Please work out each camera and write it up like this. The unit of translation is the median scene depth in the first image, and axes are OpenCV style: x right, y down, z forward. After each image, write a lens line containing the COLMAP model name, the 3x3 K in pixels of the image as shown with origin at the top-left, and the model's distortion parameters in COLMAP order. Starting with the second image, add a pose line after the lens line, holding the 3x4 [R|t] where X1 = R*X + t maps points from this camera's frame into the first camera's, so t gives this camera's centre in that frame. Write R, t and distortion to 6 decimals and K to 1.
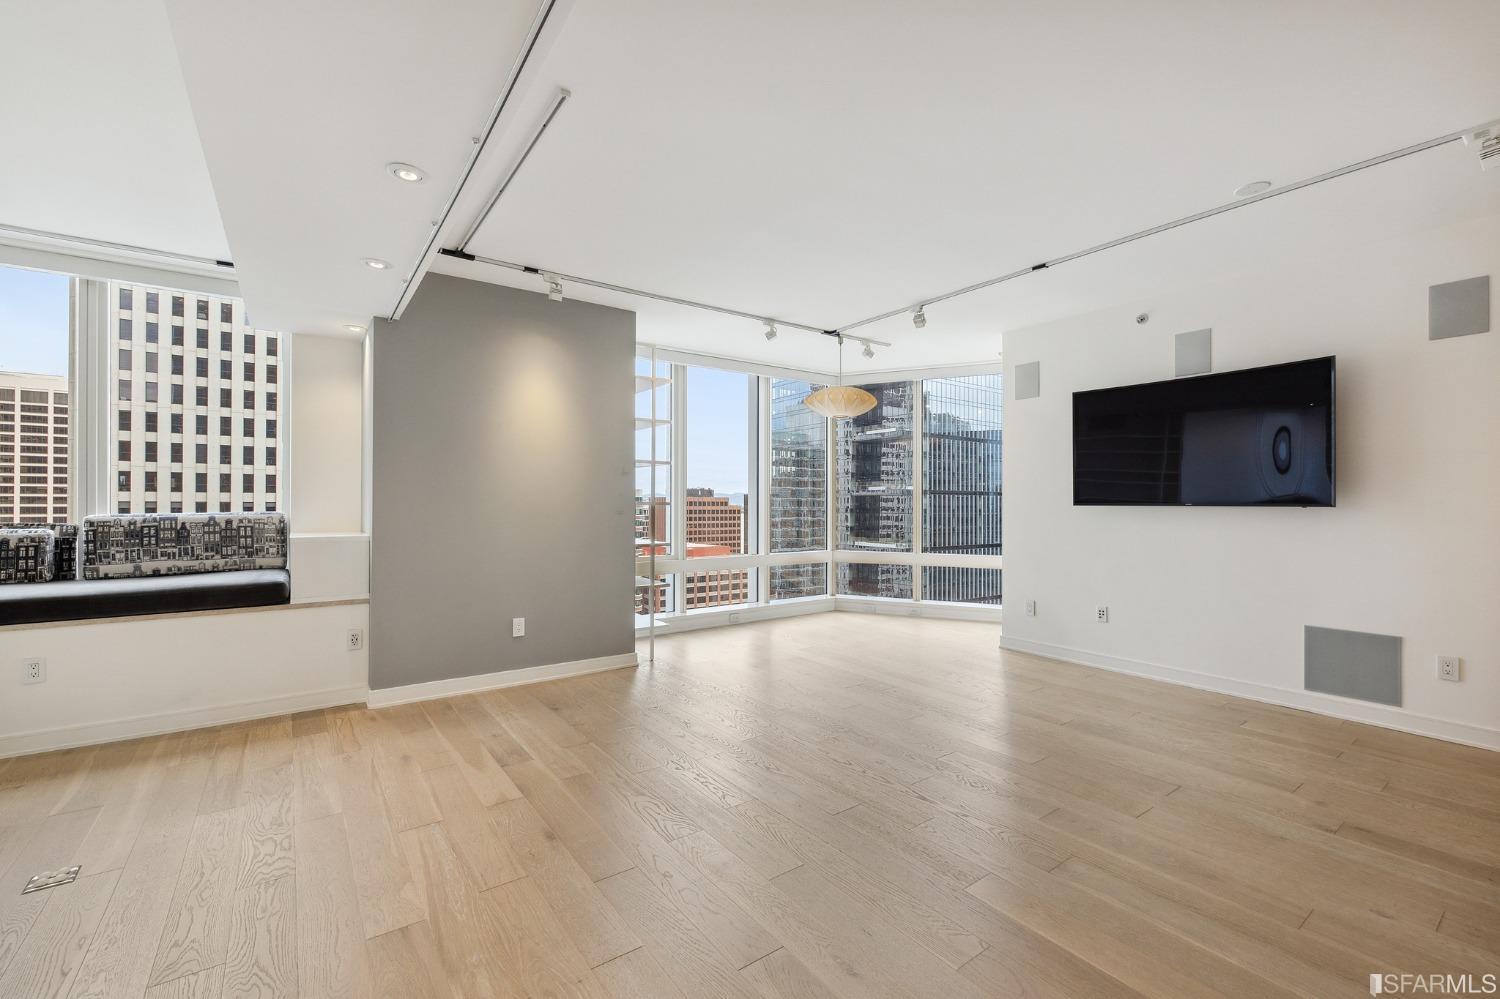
lens RADIAL K [[638.7, 0, 743.3], [0, 638.7, 499.7], [0, 0, 1]] dist [0.000367, 0.000106]
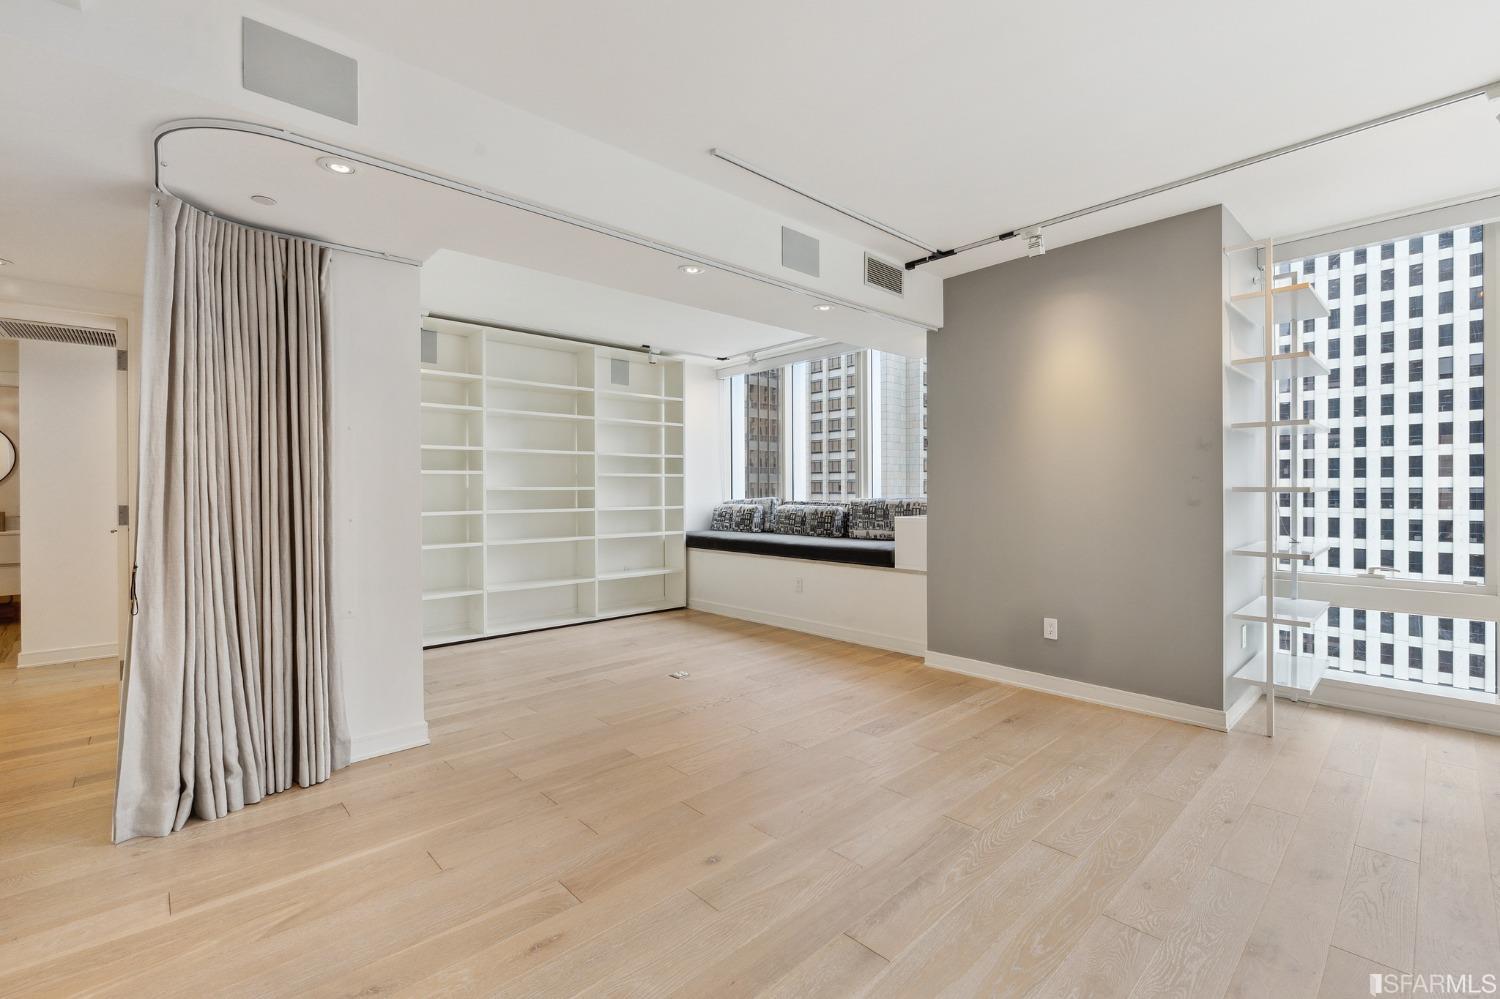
lens RADIAL K [[644.9, 0, 760.4], [0, 644.9, 492.8], [0, 0, 1]] dist [0.000091, -0.000463]
pose [[0.133498, 0.001035, -0.991049, 0.541452], [0.009669, 0.999951, 0.002347, 0.003324], [0.991002, -0.009895, 0.133481, 0.530283]]
